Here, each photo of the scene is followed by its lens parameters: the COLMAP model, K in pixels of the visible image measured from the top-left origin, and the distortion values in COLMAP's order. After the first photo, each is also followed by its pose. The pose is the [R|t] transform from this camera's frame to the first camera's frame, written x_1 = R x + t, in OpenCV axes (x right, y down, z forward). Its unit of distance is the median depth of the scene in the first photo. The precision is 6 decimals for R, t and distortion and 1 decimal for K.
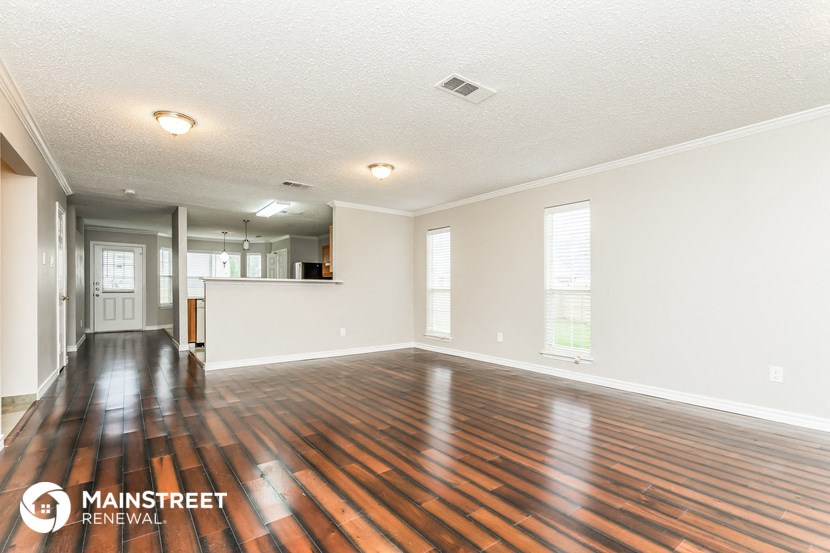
lens RADIAL K [[380.0, 0, 416.9], [0, 380.0, 283.6], [0, 0, 1]] dist [0.003860, -0.000062]
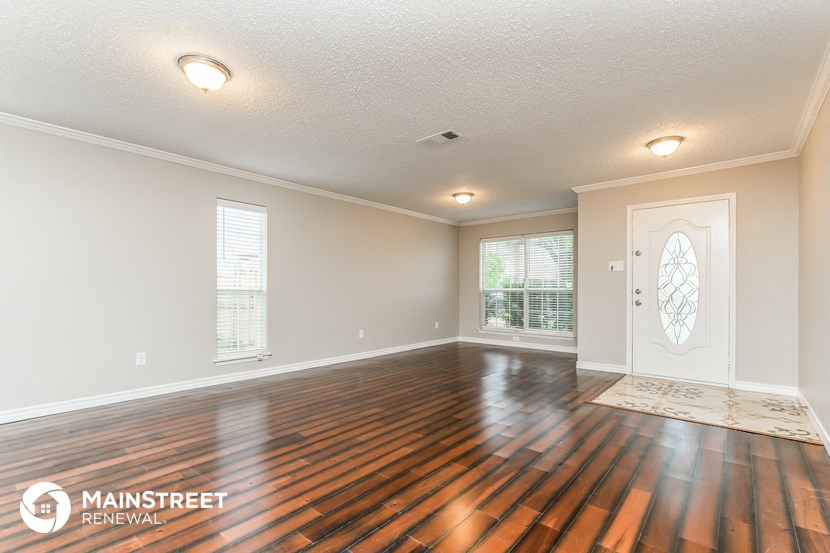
lens RADIAL K [[380.0, 0, 416.1], [0, 380.0, 281.8], [0, 0, 1]] dist [0.003860, -0.000062]
pose [[-0.213011, 0.021681, 0.976809, -0.817343], [-0.014537, 0.999573, -0.025356, 0.018244], [-0.976942, -0.019601, -0.212605, 0.972362]]
